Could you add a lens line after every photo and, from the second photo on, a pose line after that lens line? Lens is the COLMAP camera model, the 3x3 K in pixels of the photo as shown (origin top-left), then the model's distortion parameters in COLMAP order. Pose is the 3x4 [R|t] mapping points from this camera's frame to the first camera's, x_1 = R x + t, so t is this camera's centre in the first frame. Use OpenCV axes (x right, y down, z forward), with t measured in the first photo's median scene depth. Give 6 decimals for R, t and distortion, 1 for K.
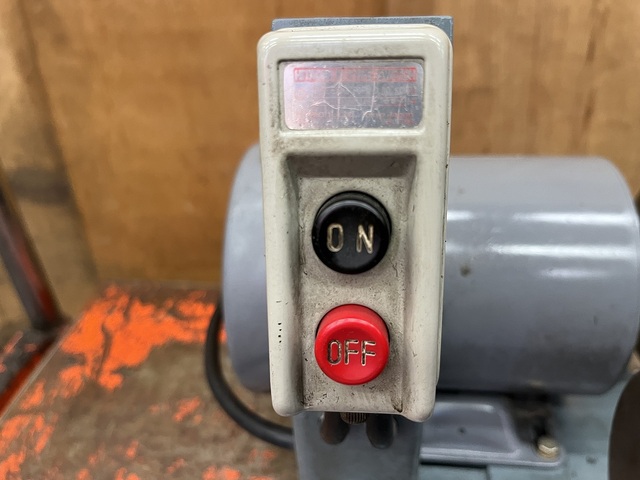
lens RADIAL K [[522.5, 0, 320.0], [0, 522.5, 243.1], [0, 0, 1]] dist [0.044999, -0.098516]
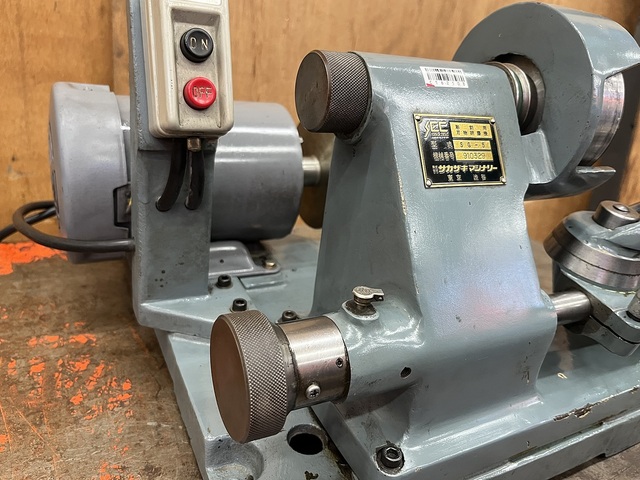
lens RADIAL K [[522.5, 0, 314.4], [0, 522.5, 240.1], [0, 0, 1]] dist [0.044999, -0.098516]
pose [[0.831326, -0.075274, 0.550663, -0.379421], [0.153406, 0.983374, -0.097171, 0.502600], [-0.534194, 0.165256, 0.829052, -0.507657]]
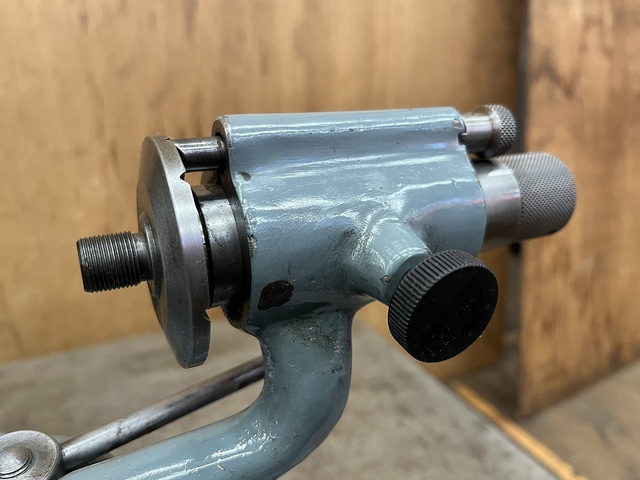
lens RADIAL K [[536.0, 0, 332.1], [0, 536.0, 240.0], [0, 0, 1]] dist [-0.011940, -0.045499]
pose [[0.841923, -0.139710, 0.521197, 0.938349], [0.267702, 0.946796, -0.178642, 0.390618], [-0.468509, 0.289928, 0.834530, -0.525472]]
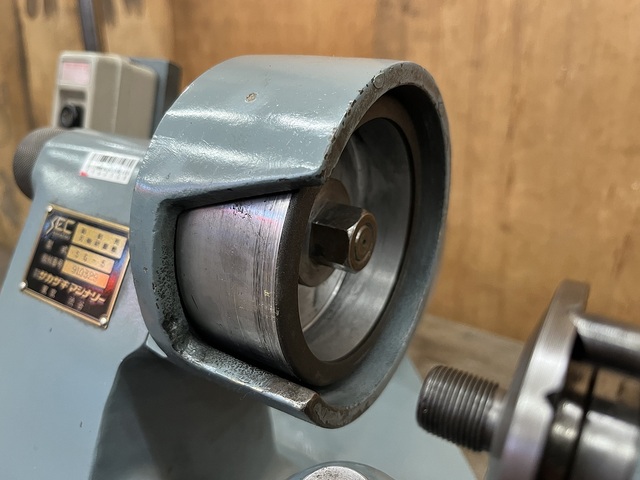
lens RADIAL K [[522.5, 0, 317.6], [0, 522.5, 244.3], [0, 0, 1]] dist [0.044999, -0.098516]
pose [[0.890169, 0.222026, -0.397875, 1.059834], [-0.279495, 0.955730, -0.091991, 0.221823], [0.359836, 0.193092, 0.912816, -0.428491]]
